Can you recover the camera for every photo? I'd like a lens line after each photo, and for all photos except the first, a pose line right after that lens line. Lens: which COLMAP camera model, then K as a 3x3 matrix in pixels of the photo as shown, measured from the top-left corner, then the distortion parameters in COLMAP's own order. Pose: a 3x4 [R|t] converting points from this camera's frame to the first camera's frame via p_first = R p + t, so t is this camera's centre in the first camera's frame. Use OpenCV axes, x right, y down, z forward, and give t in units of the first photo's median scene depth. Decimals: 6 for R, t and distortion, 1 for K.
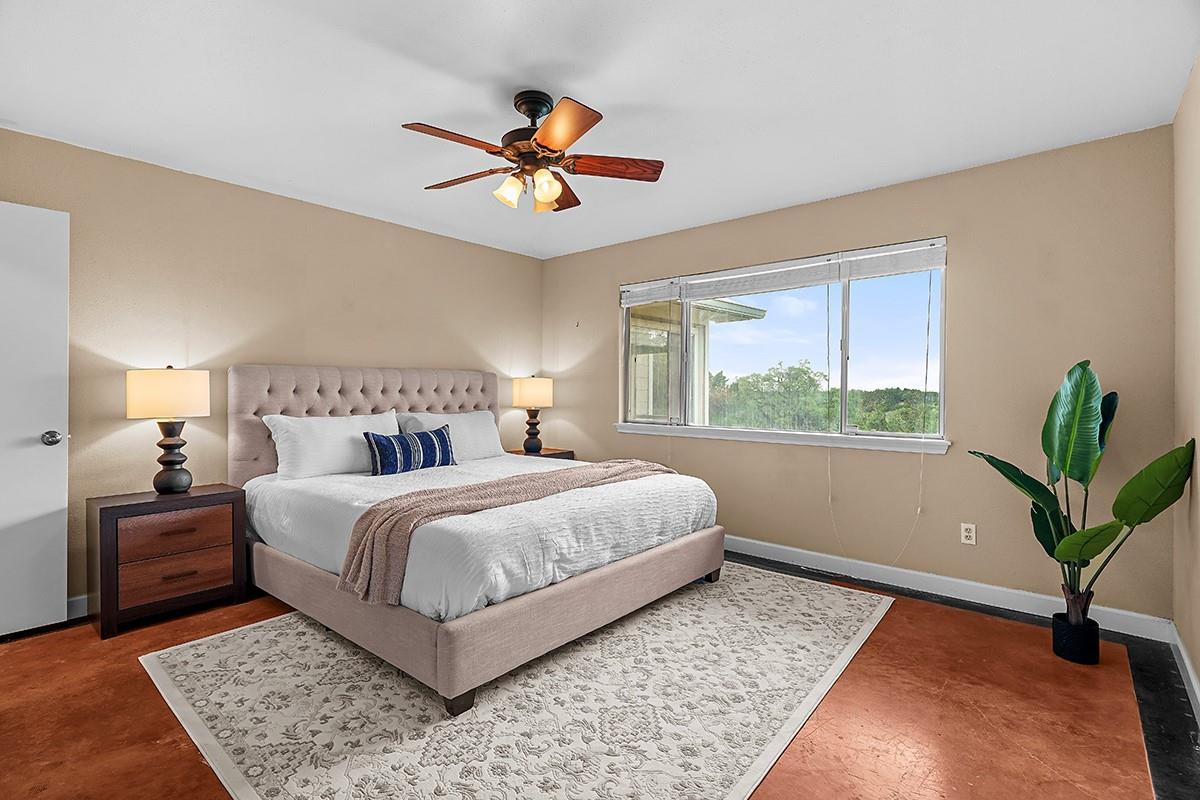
lens RADIAL K [[556.3, 0, 600.9], [0, 556.3, 395.3], [0, 0, 1]] dist [-0.002326, -0.000637]
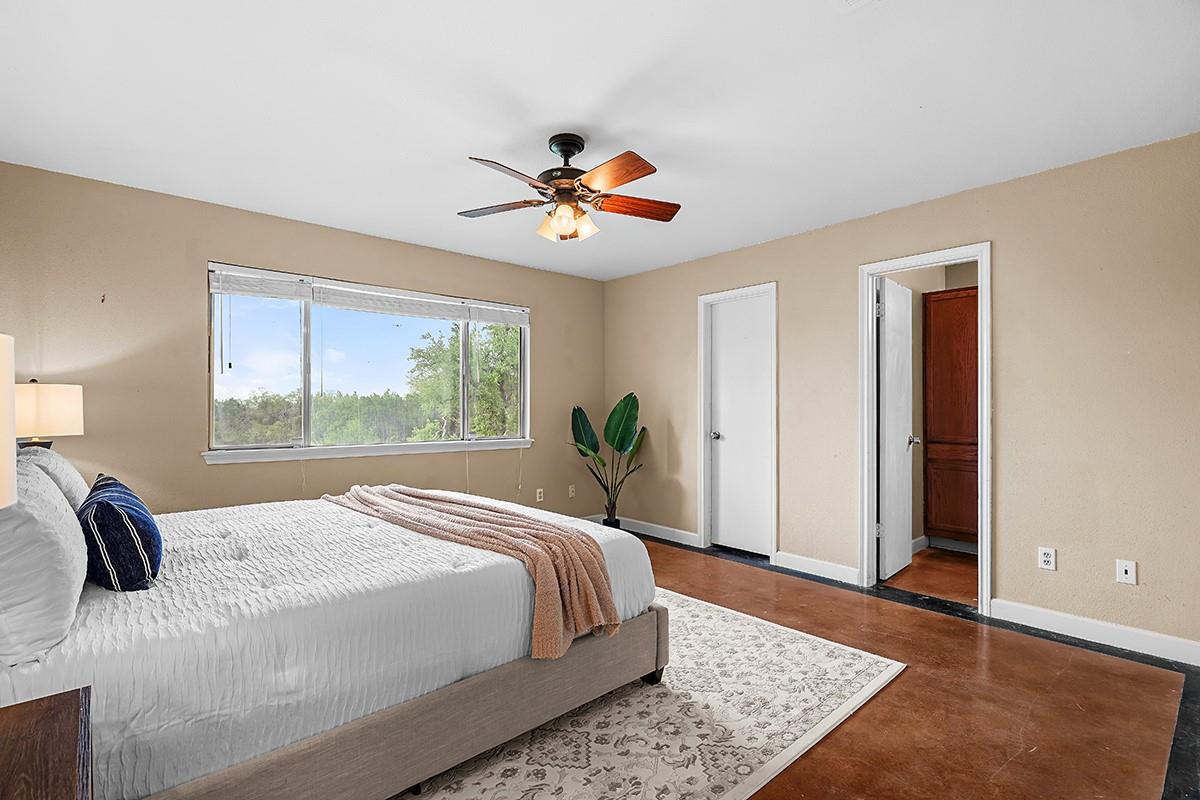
lens RADIAL K [[555.2, 0, 600.8], [0, 555.2, 405.4], [0, 0, 1]] dist [-0.003152, -0.000225]
pose [[0.142407, -0.001922, 0.989806, -1.382215], [0.010352, 0.999946, 0.000452, -0.012704], [-0.989754, 0.010182, 0.142419, 0.904333]]
